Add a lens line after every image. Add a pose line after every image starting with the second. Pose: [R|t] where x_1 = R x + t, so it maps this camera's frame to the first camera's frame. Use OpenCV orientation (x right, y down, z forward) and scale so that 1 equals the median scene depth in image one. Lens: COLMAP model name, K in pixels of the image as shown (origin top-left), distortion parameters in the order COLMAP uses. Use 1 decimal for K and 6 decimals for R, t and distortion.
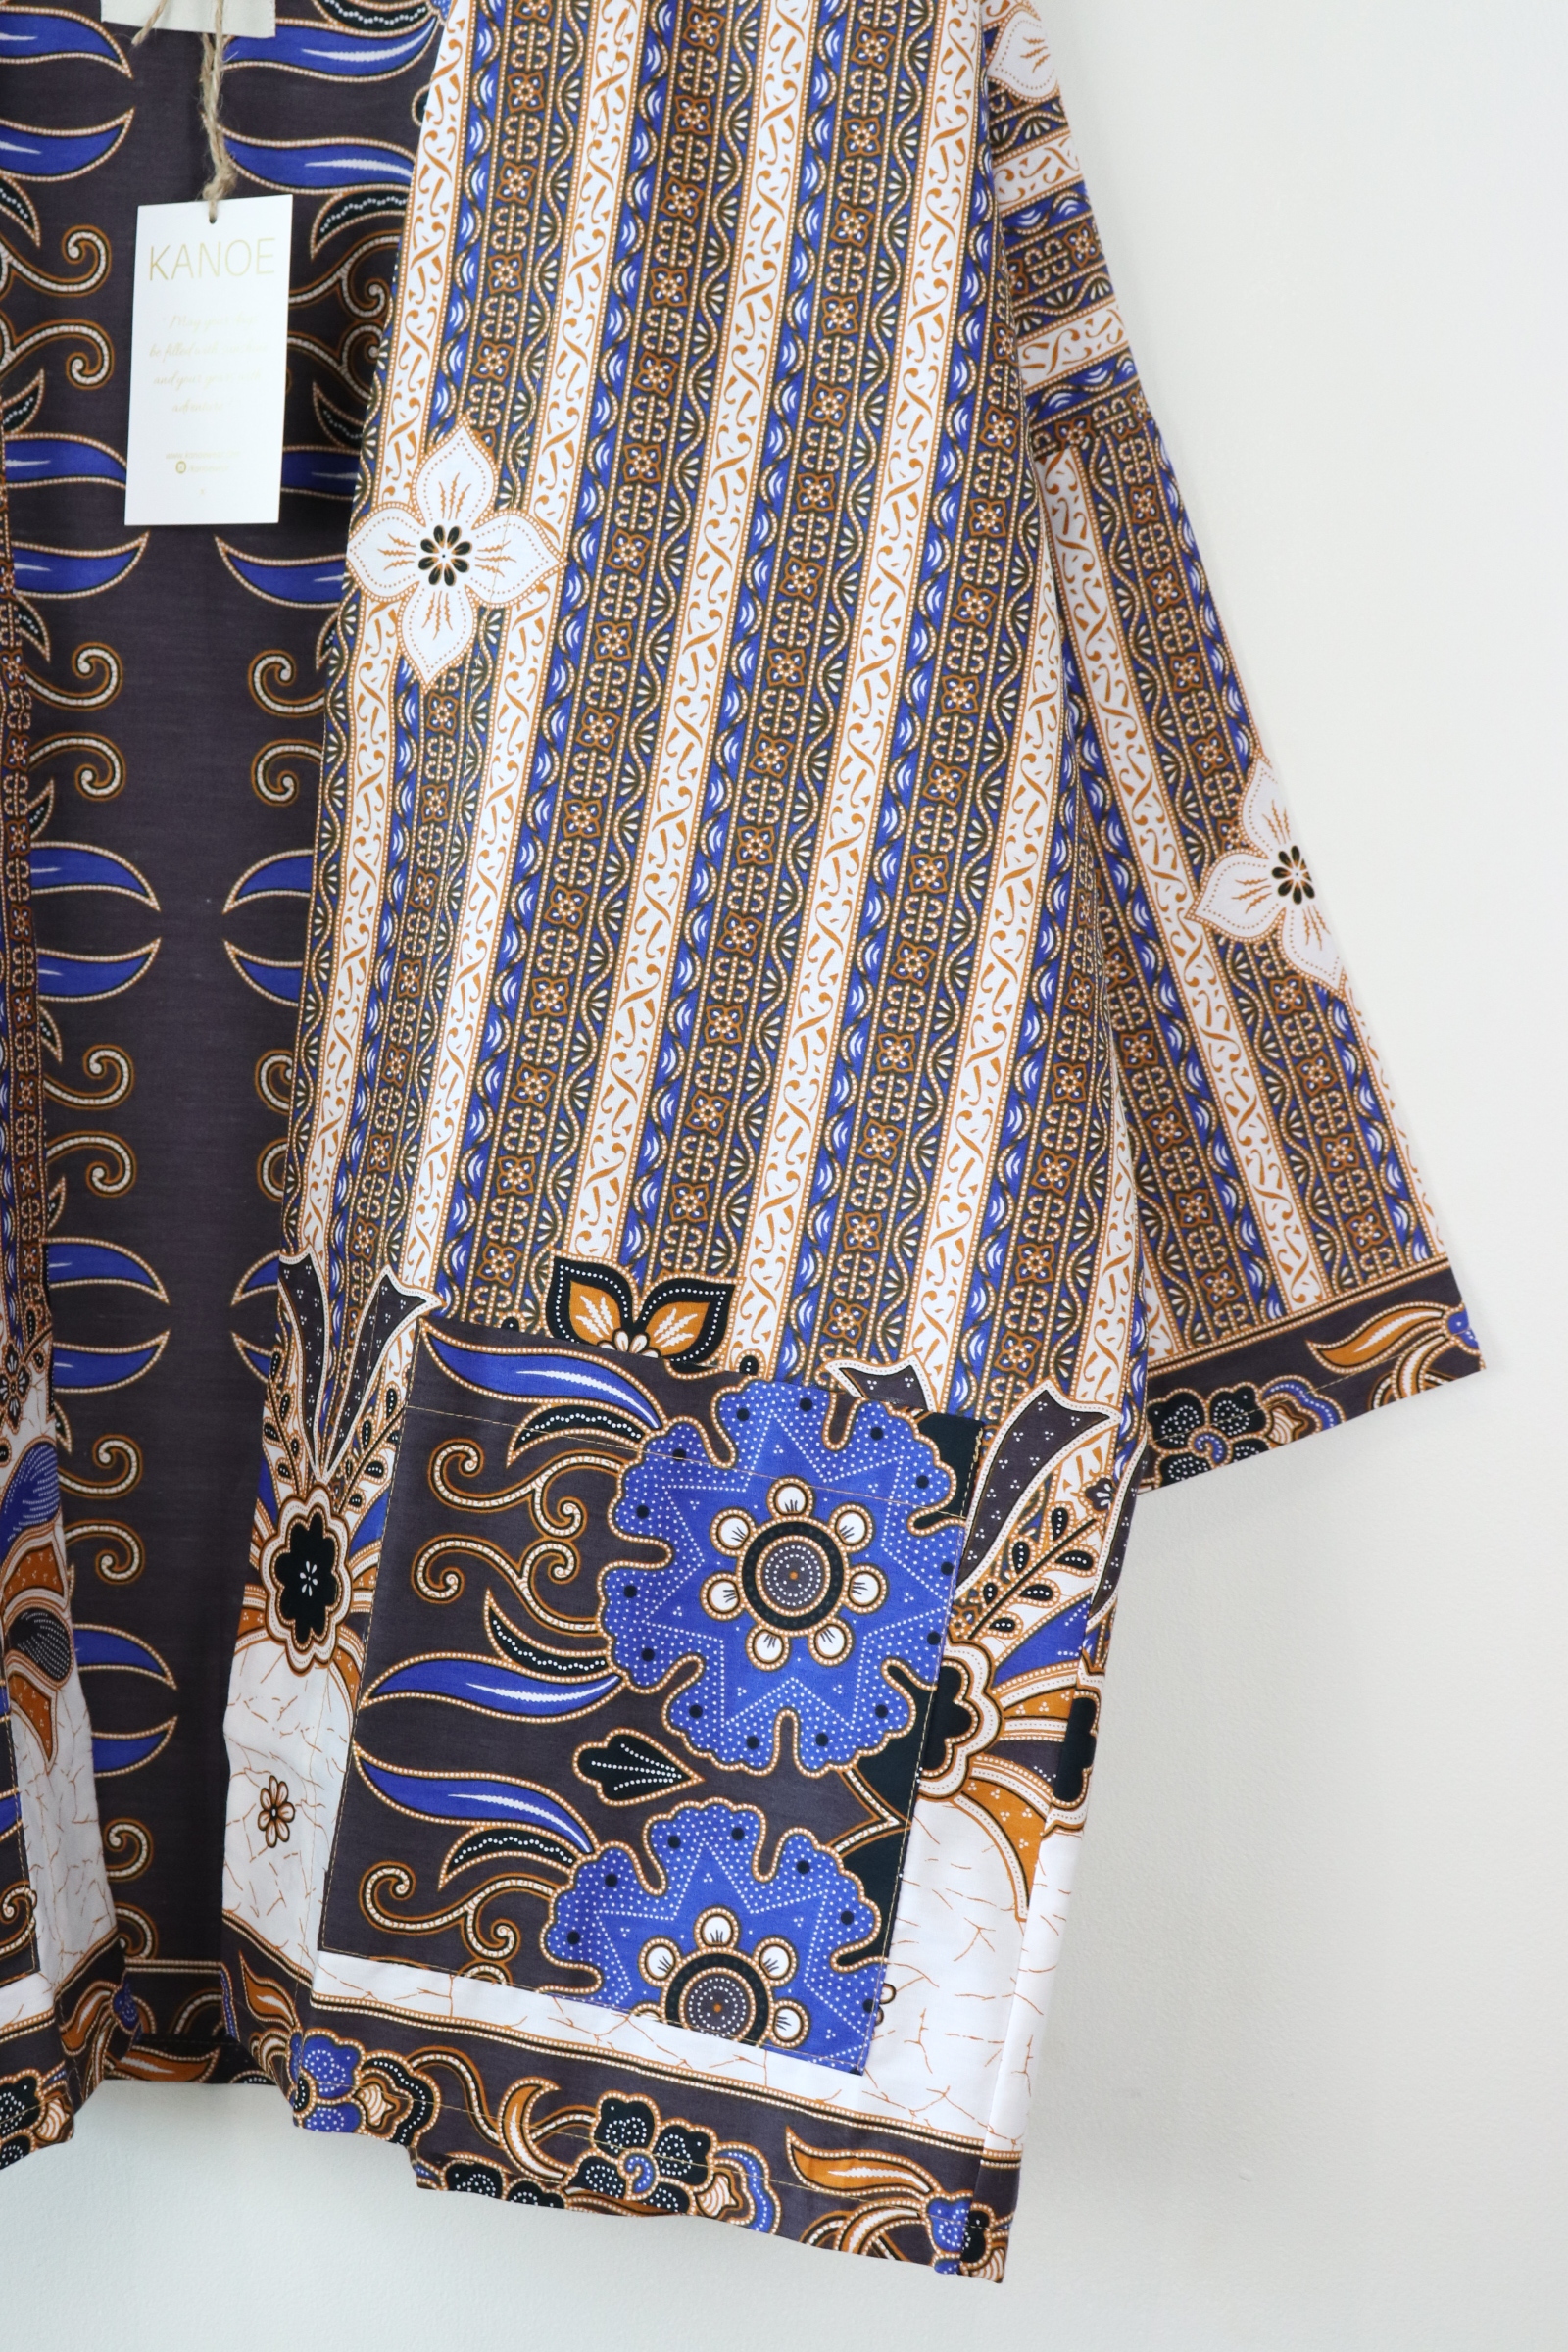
lens RADIAL K [[3237.3, 0, 783.5], [0, 3237.3, 1204.3], [0, 0, 1]] dist [-0.019512, 0.187113]
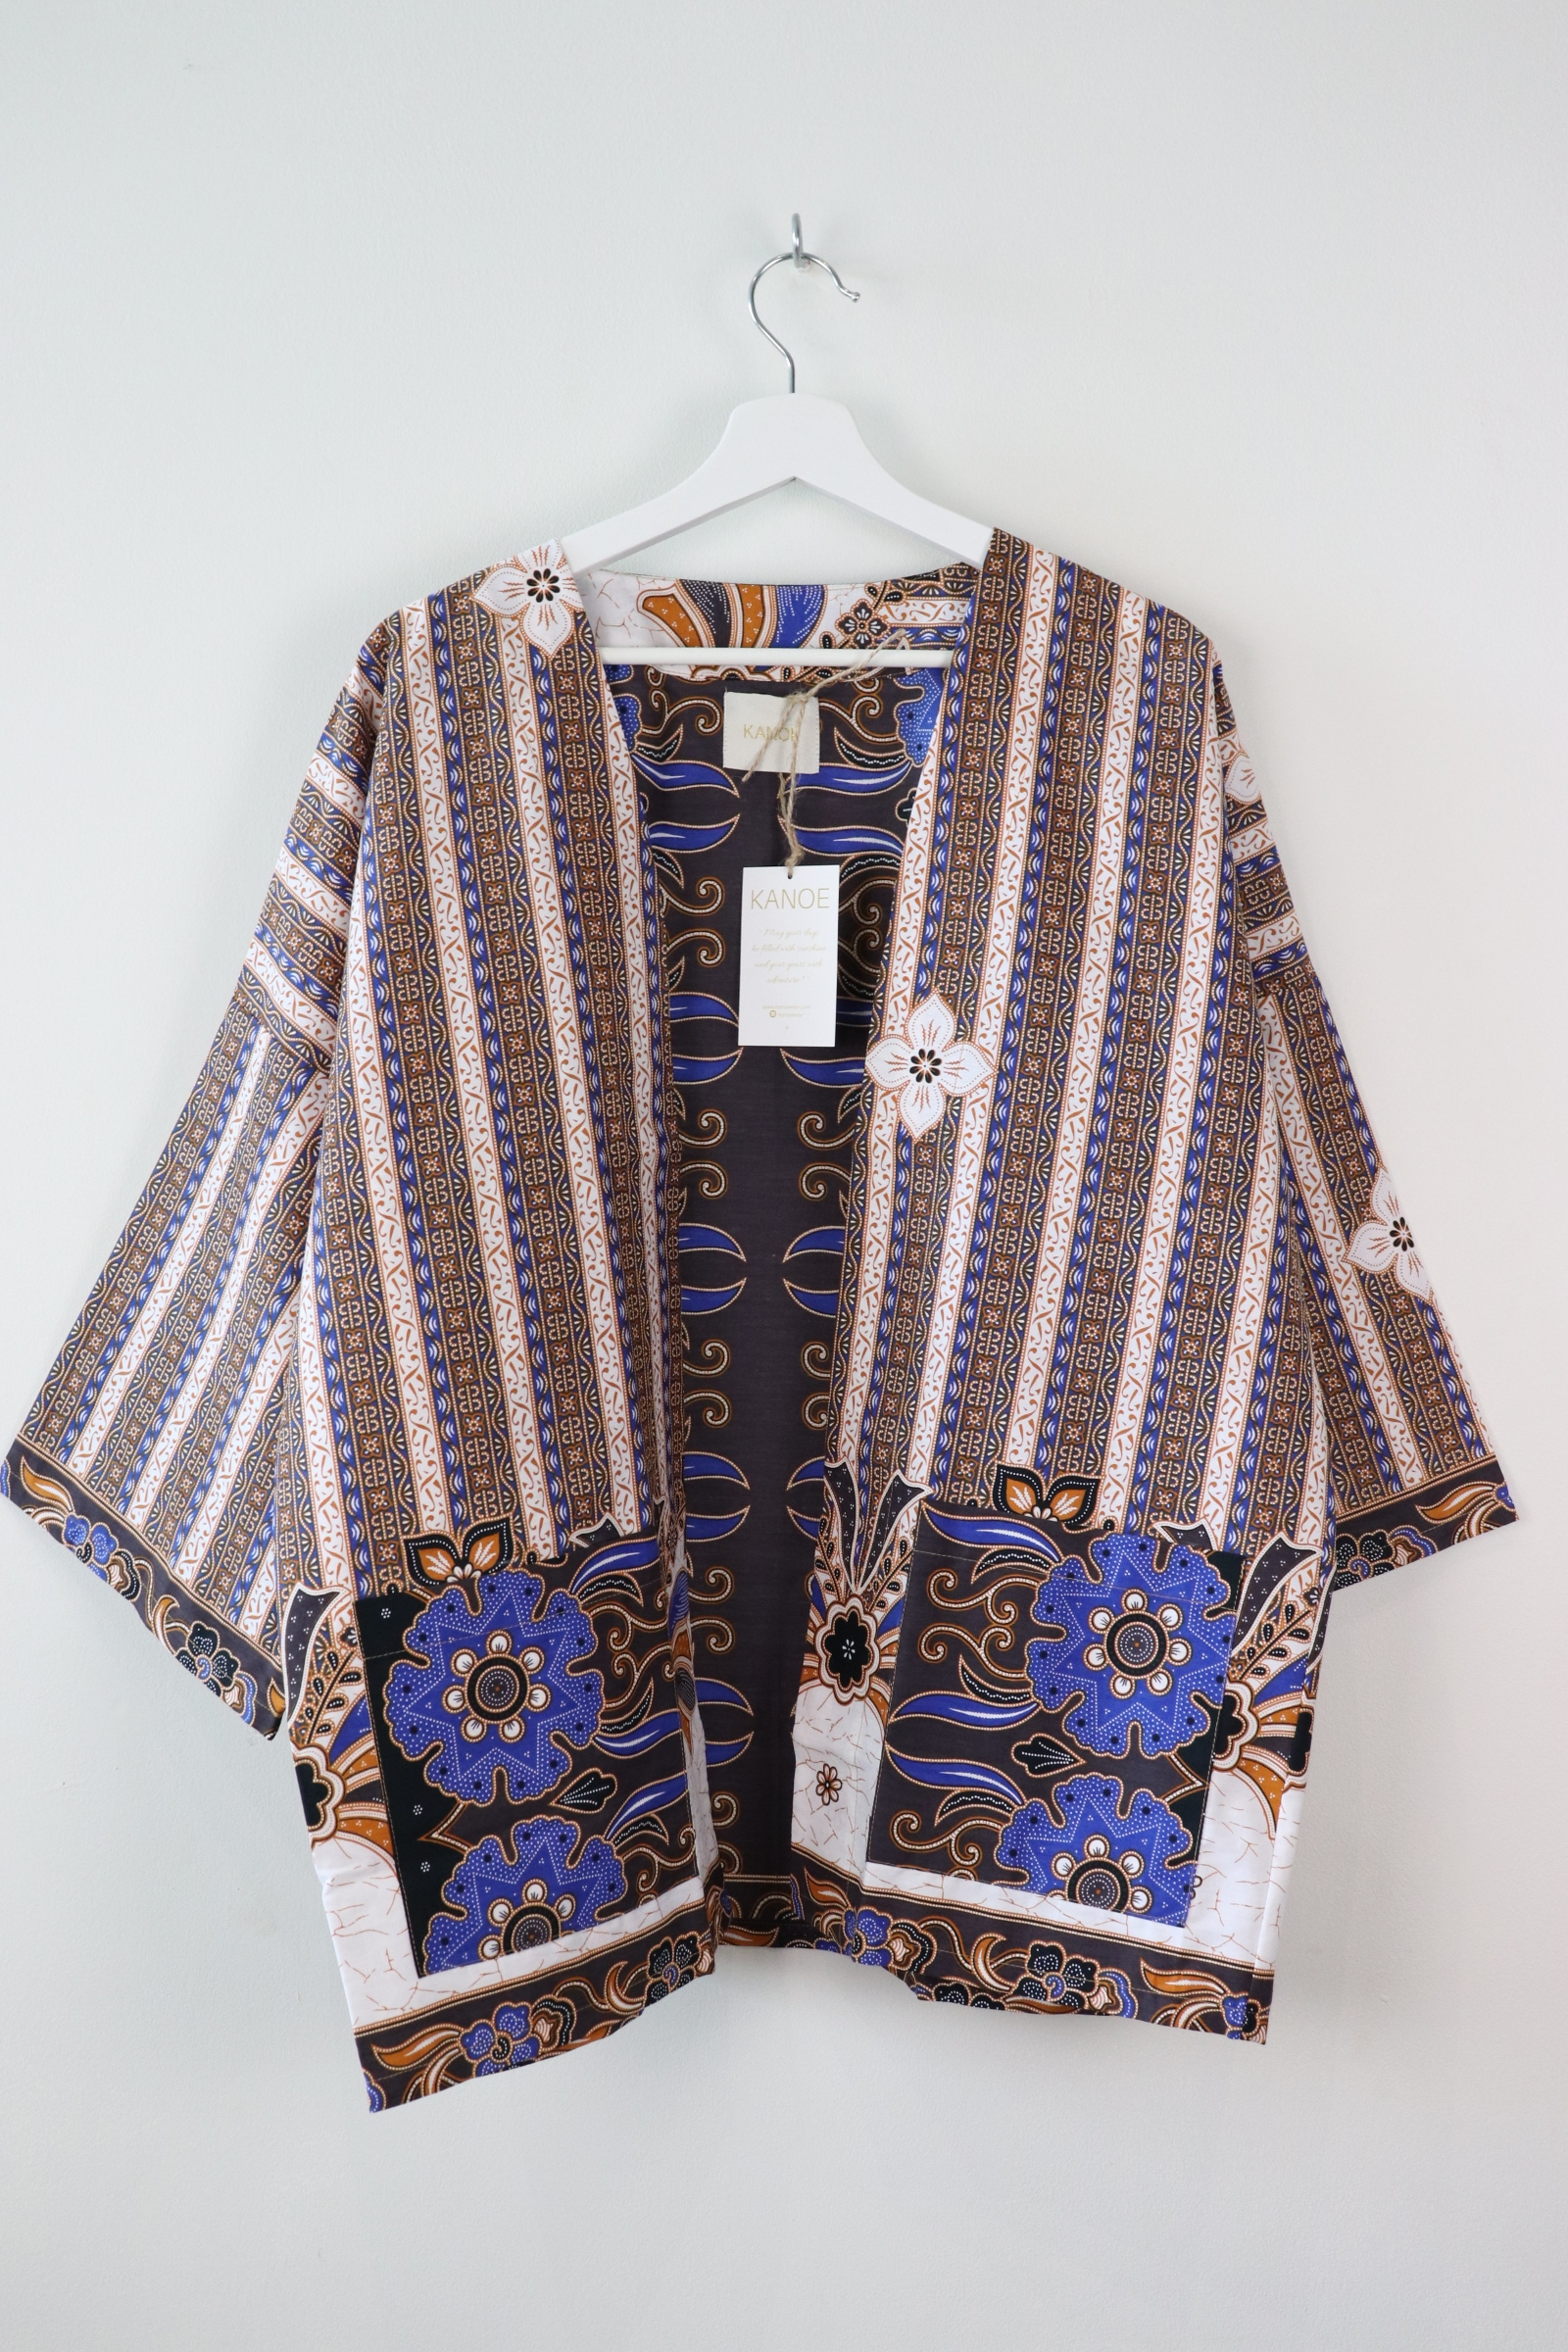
lens RADIAL K [[2492.9, 0, 823.9], [0, 2492.9, 1203.4], [0, 0, 1]] dist [-0.121834, 0.253707]
pose [[0.999695, -0.010311, -0.022421, -0.131476], [0.008816, 0.997794, -0.065799, -0.036739], [0.023050, 0.065582, 0.997581, -0.356979]]
